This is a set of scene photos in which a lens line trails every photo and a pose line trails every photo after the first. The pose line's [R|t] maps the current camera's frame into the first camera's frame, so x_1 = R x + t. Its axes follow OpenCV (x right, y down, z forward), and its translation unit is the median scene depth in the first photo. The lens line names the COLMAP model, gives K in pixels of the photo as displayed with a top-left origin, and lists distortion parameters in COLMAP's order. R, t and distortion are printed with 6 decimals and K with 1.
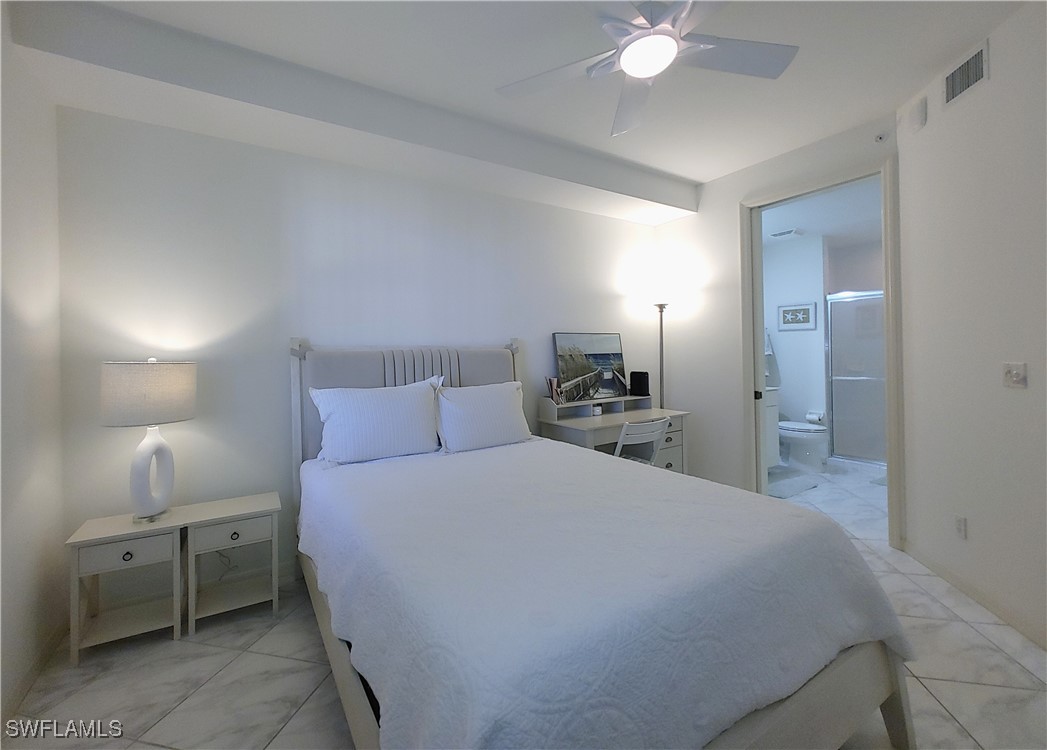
lens RADIAL K [[452.8, 0, 514.7], [0, 452.8, 353.0], [0, 0, 1]] dist [0.000376, 0.000022]
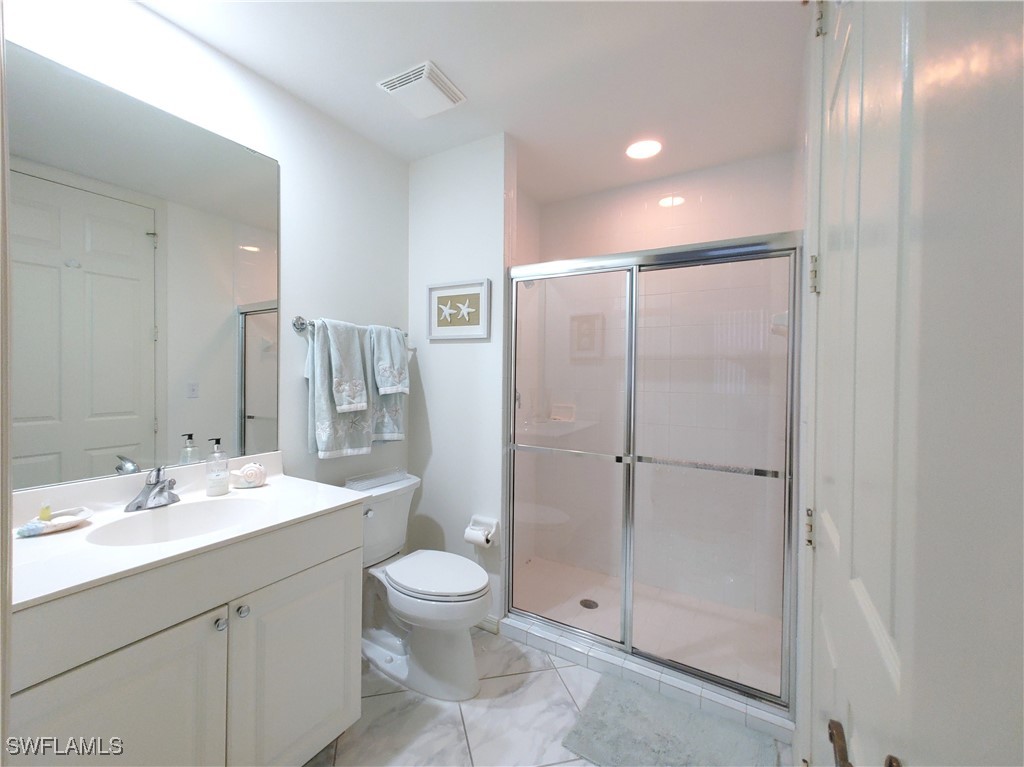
lens RADIAL K [[440.8, 0, 511.5], [0, 440.8, 379.1], [0, 0, 1]] dist [-0.000073, -0.000010]
pose [[0.889083, 0.017783, 0.457400, 0.478788], [-0.028063, 0.999483, 0.015690, -0.019942], [-0.456885, -0.026785, 0.889123, 0.589030]]
